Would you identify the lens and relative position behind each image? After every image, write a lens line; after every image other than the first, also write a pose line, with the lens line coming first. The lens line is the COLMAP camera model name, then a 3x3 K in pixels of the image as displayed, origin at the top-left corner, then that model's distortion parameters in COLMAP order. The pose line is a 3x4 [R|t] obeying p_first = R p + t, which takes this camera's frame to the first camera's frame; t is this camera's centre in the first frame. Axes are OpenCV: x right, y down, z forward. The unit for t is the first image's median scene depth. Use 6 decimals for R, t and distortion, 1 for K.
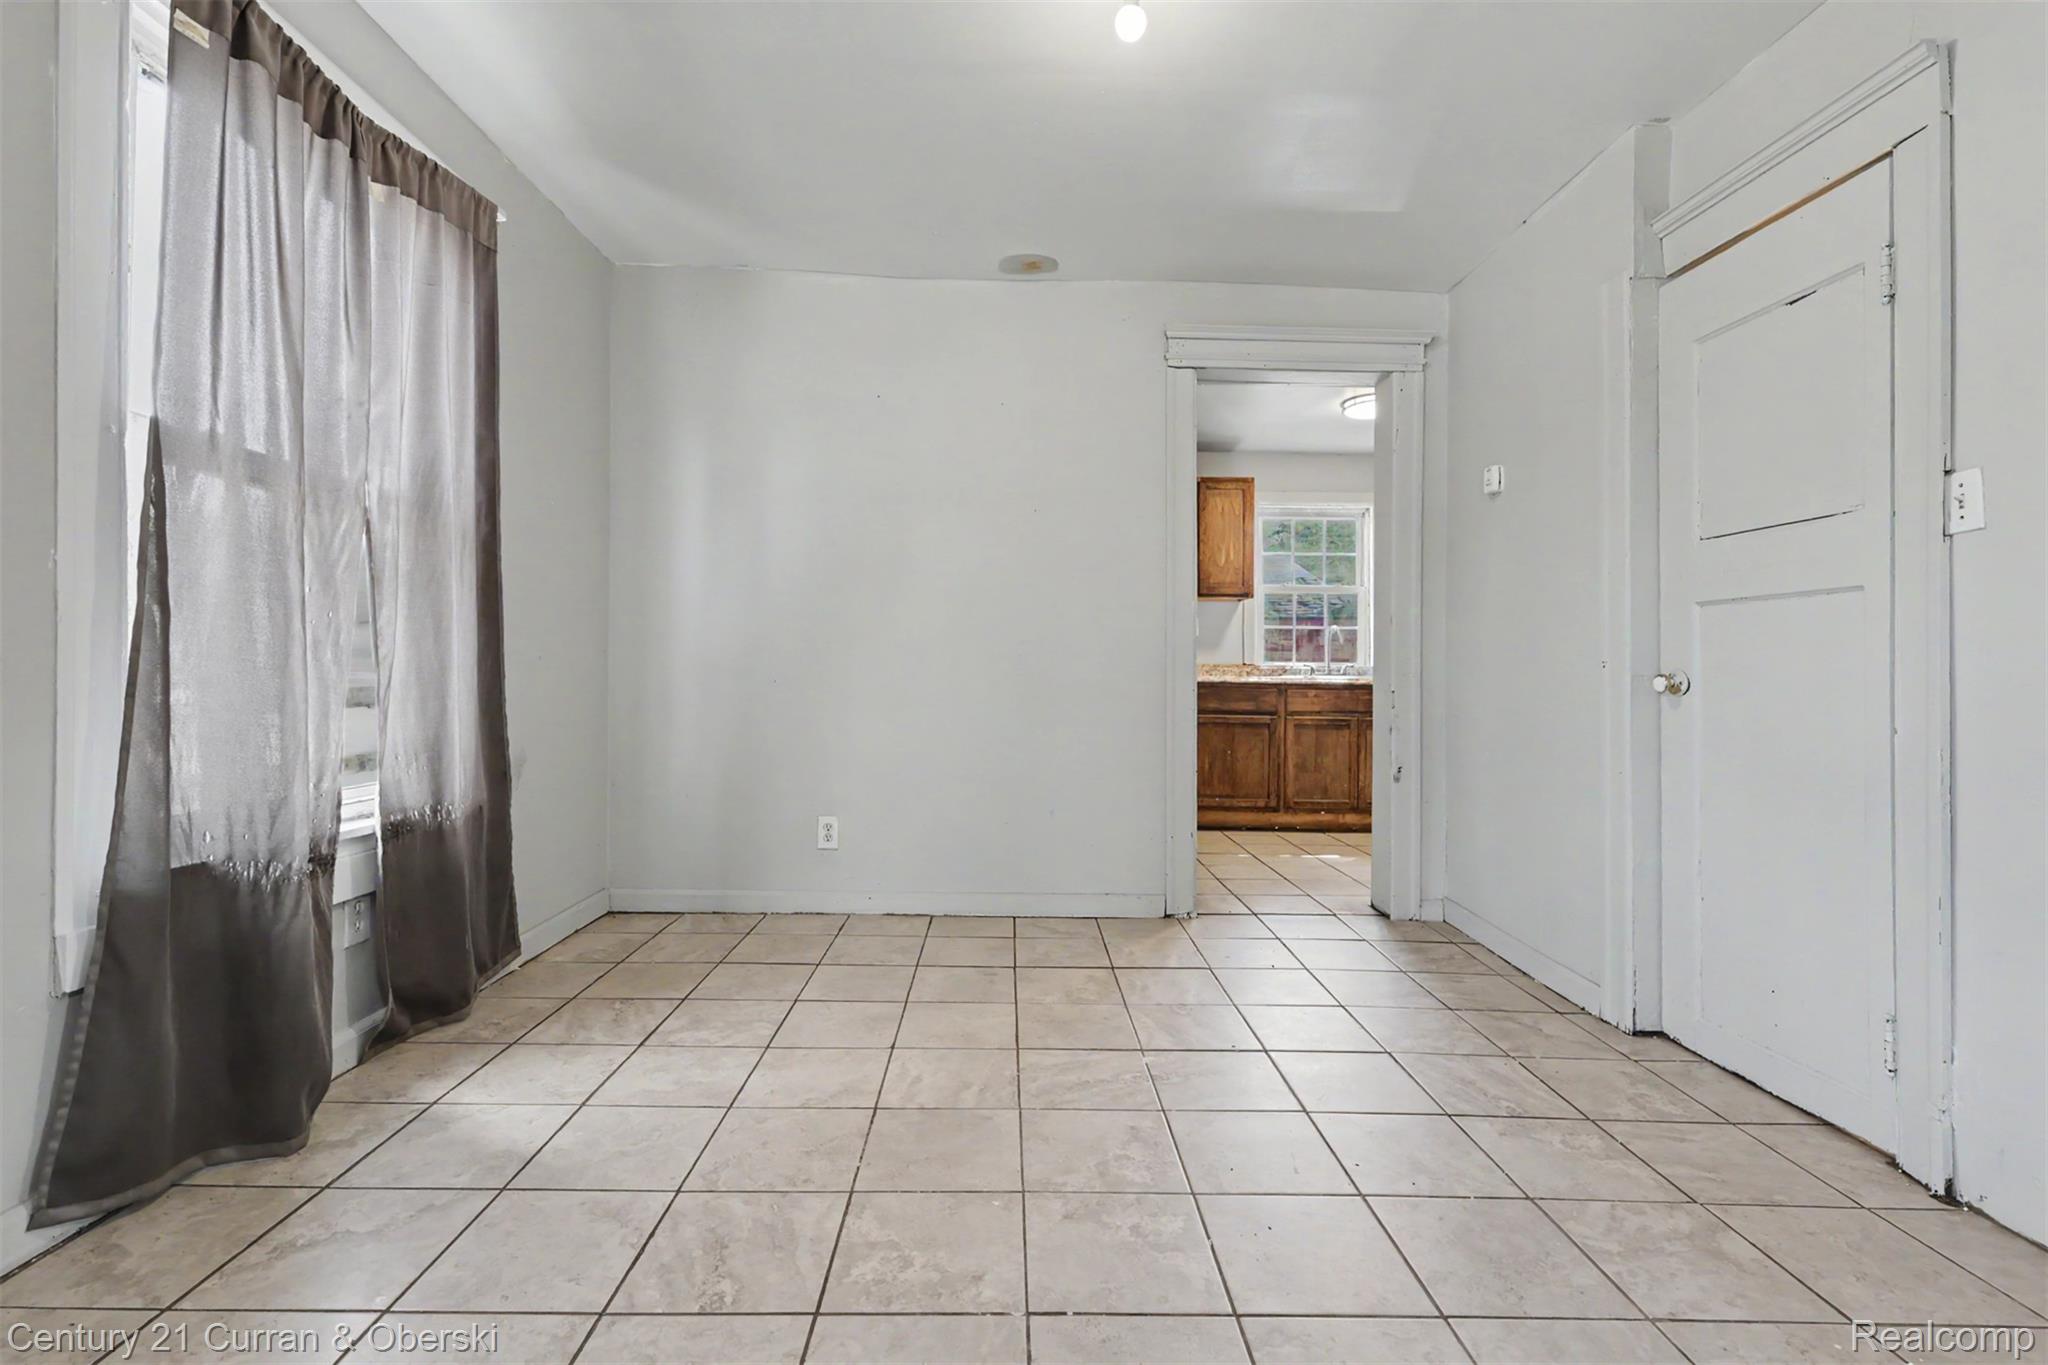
lens RADIAL K [[914.5, 0, 1024.9], [0, 914.5, 670.2], [0, 0, 1]] dist [0.002011, 0.000027]
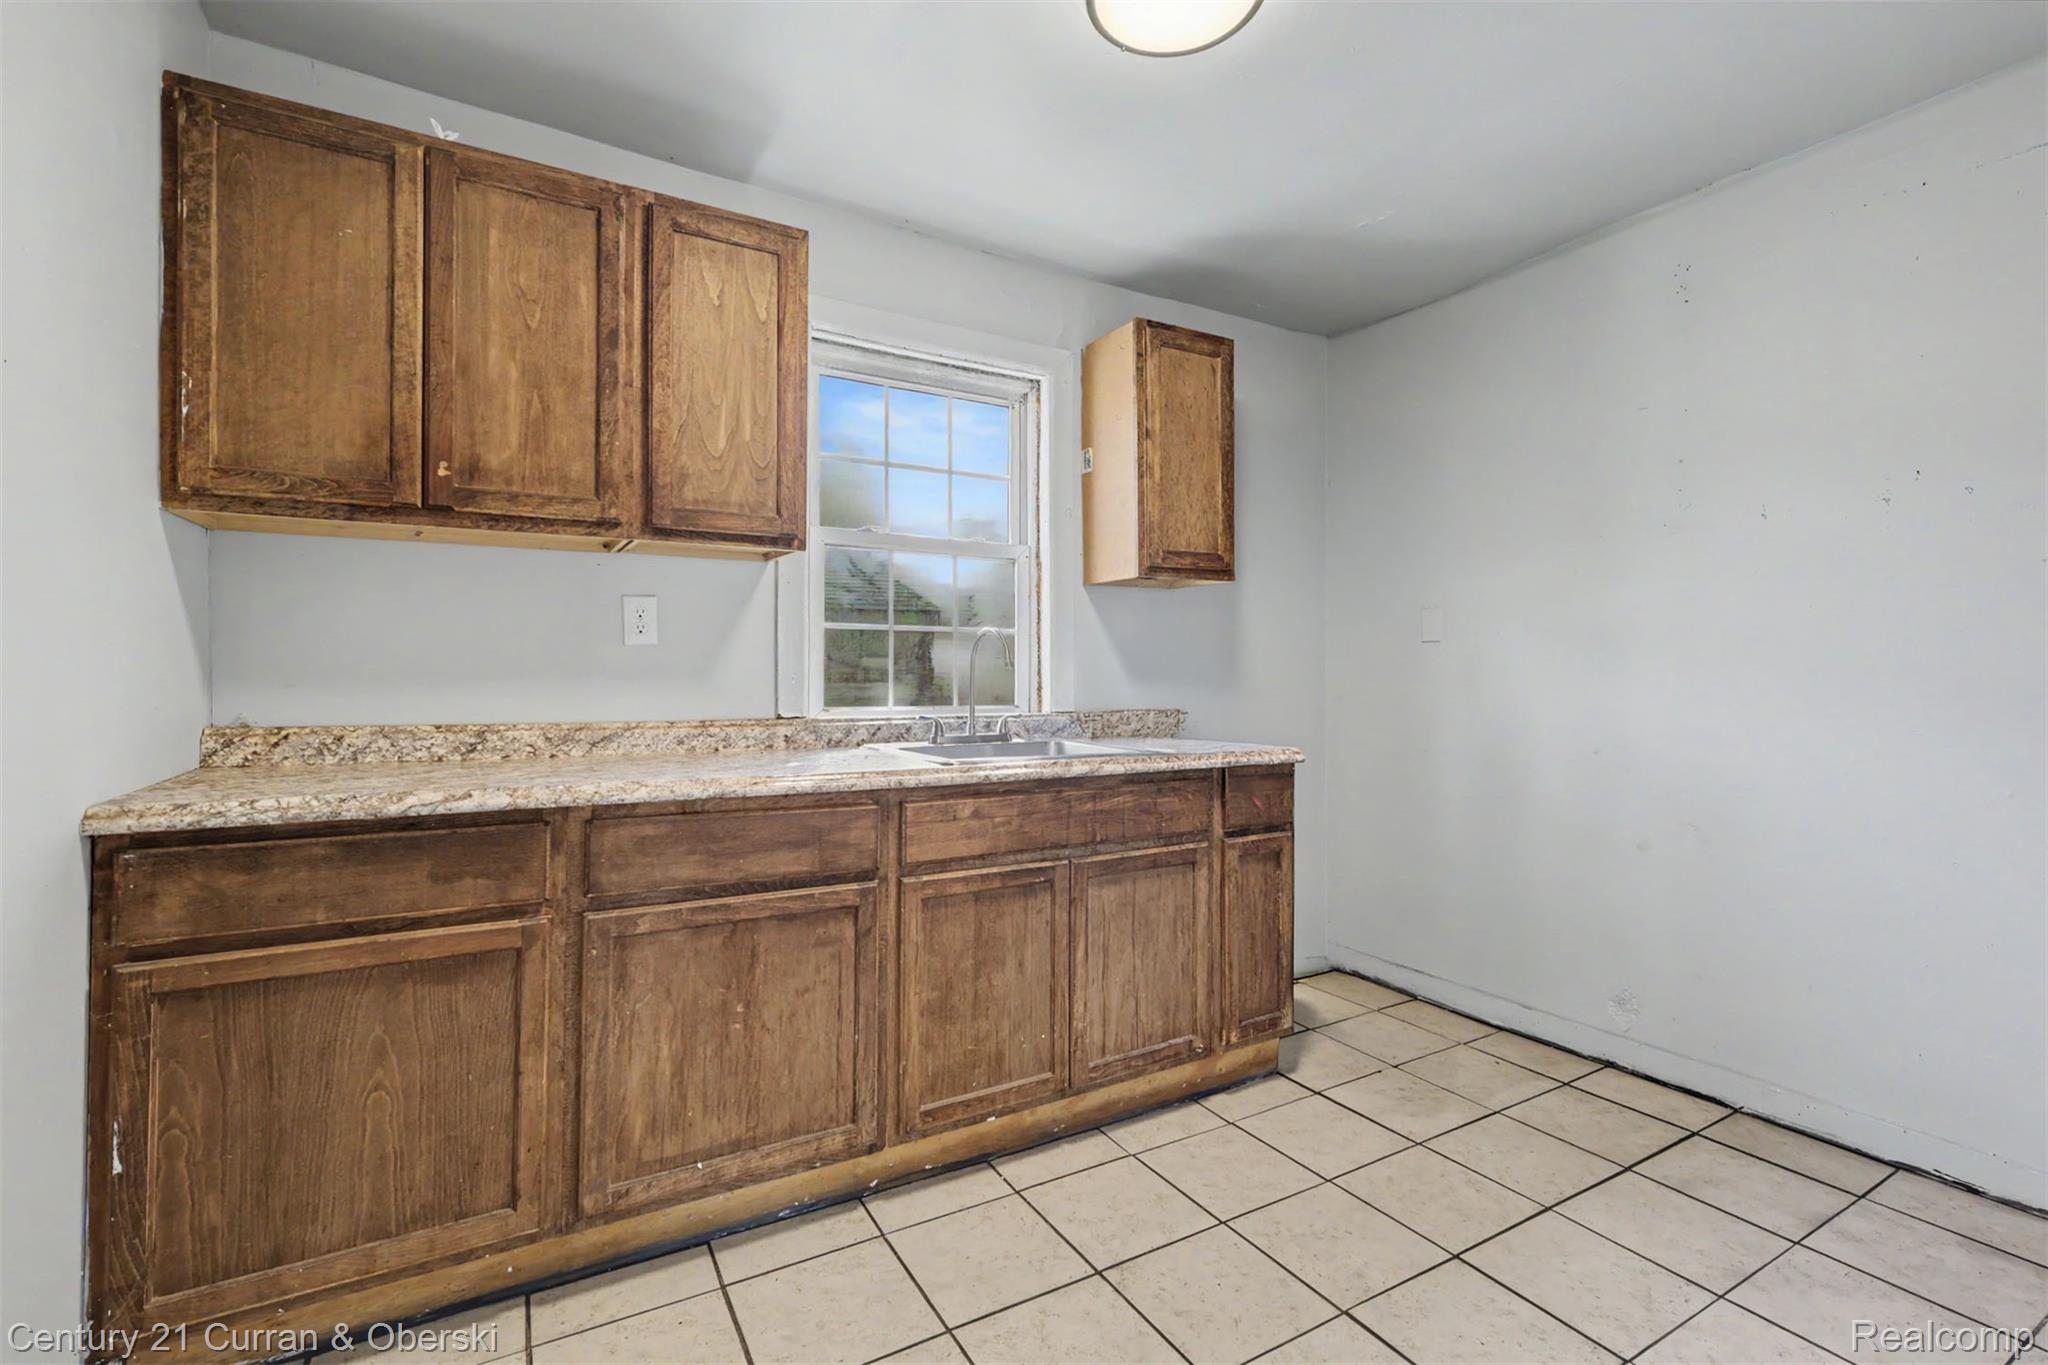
lens RADIAL K [[914.5, 0, 1024.9], [0, 914.5, 670.2], [0, 0, 1]] dist [0.002011, 0.000027]
pose [[0.873121, -0.002787, 0.487496, 0.154807], [-0.000319, 0.999980, 0.006289, -0.033699], [-0.487504, -0.005646, 0.873103, 0.670291]]
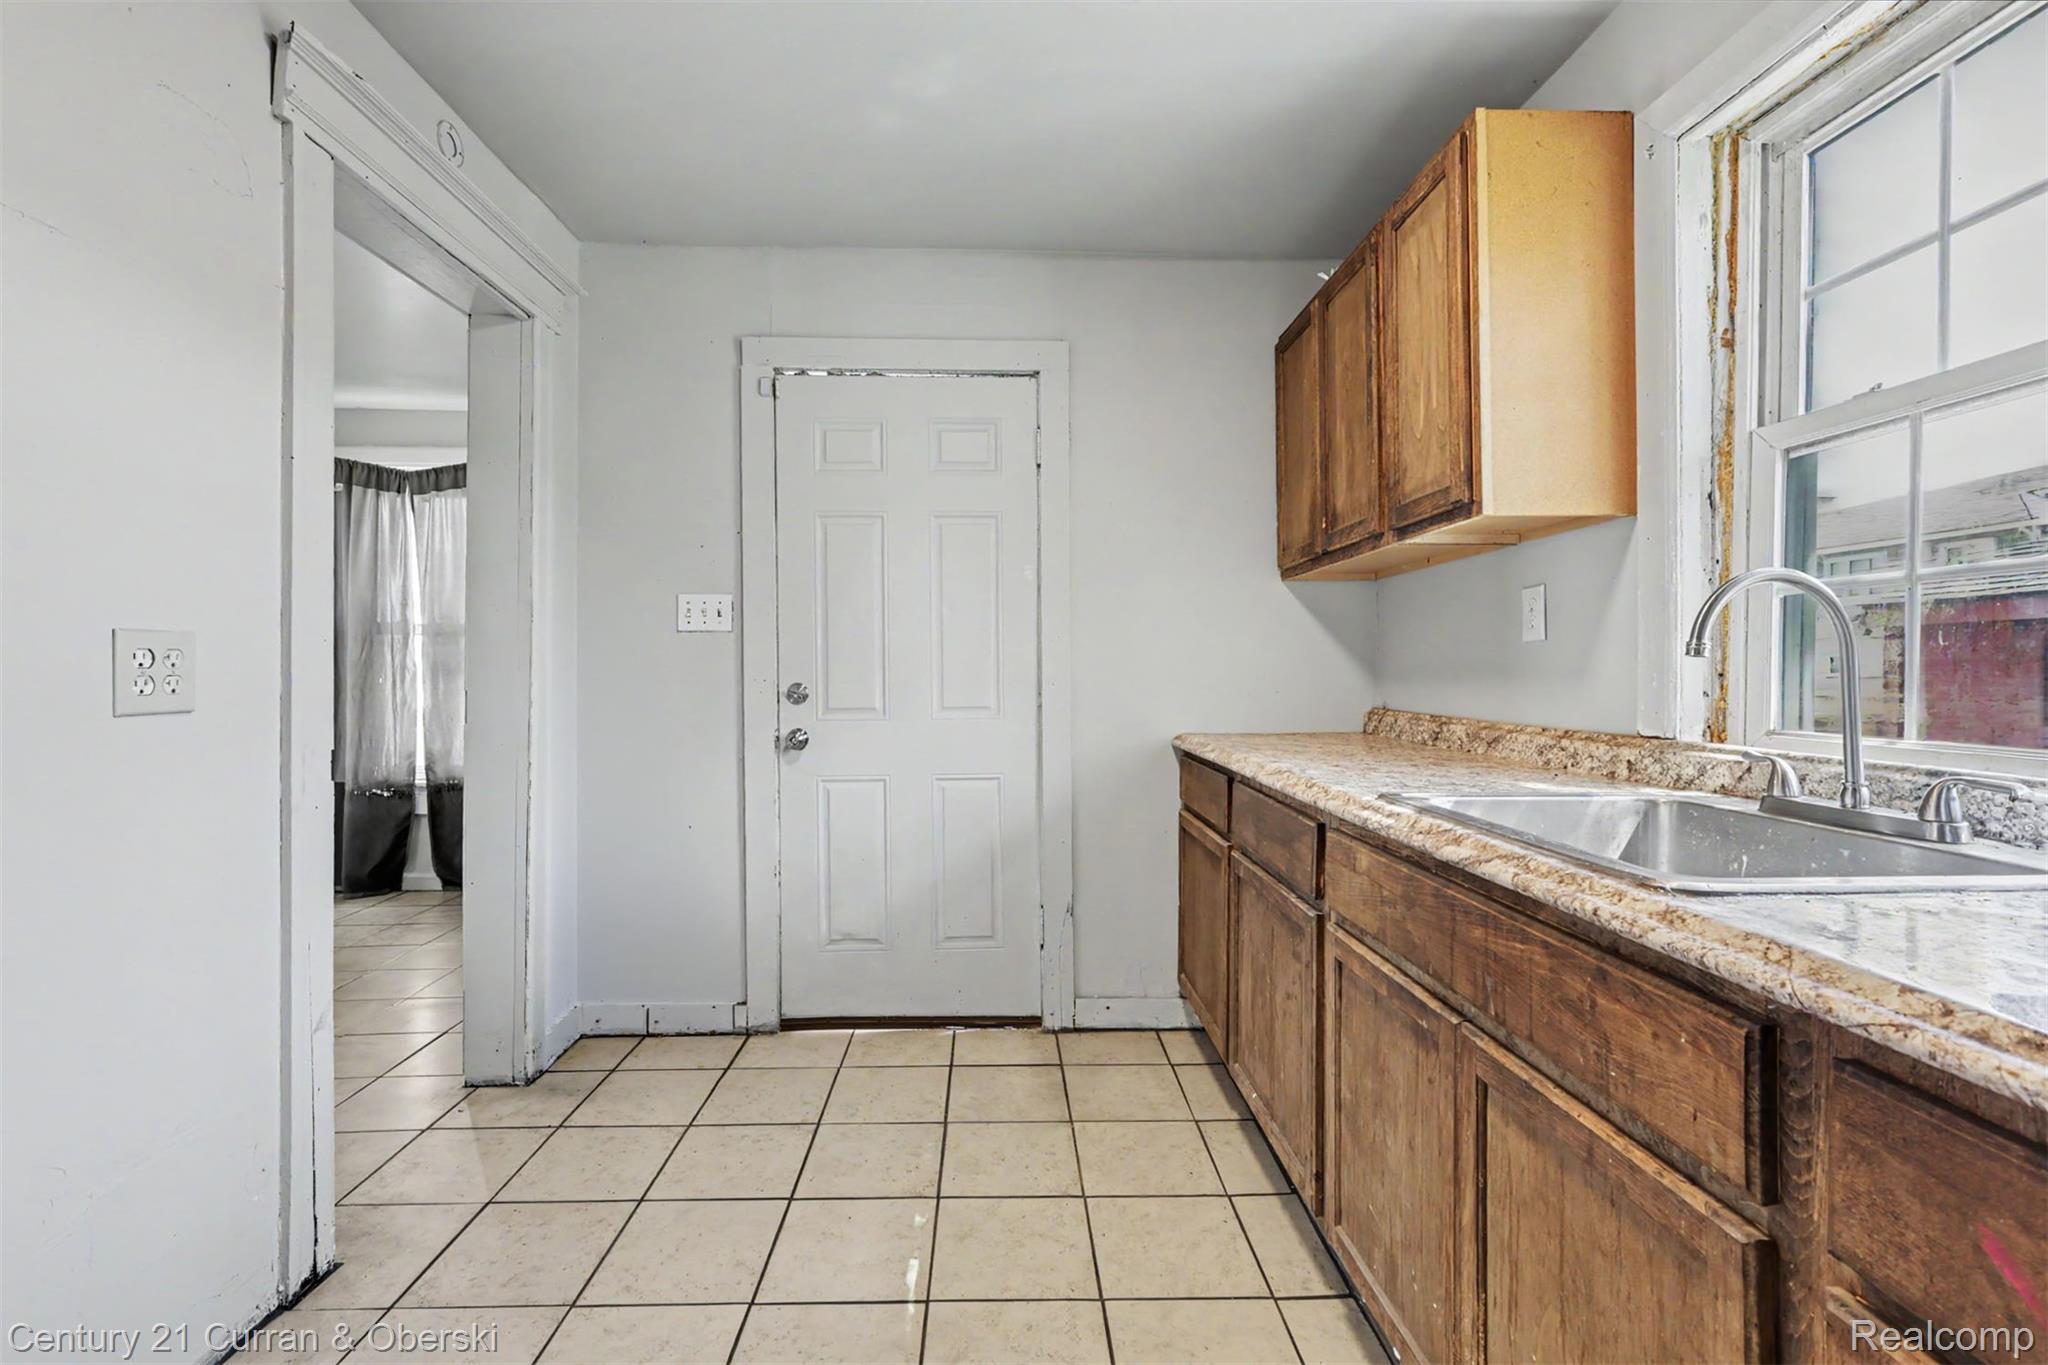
lens RADIAL K [[892.5, 0, 1027.1], [0, 892.5, 674.3], [0, 0, 1]] dist [0.000330, -0.000041]
pose [[0.015909, -0.007622, -0.999844, 0.544799], [0.001761, 0.999970, -0.007595, -0.026756], [0.999872, -0.001640, 0.015922, 0.893578]]
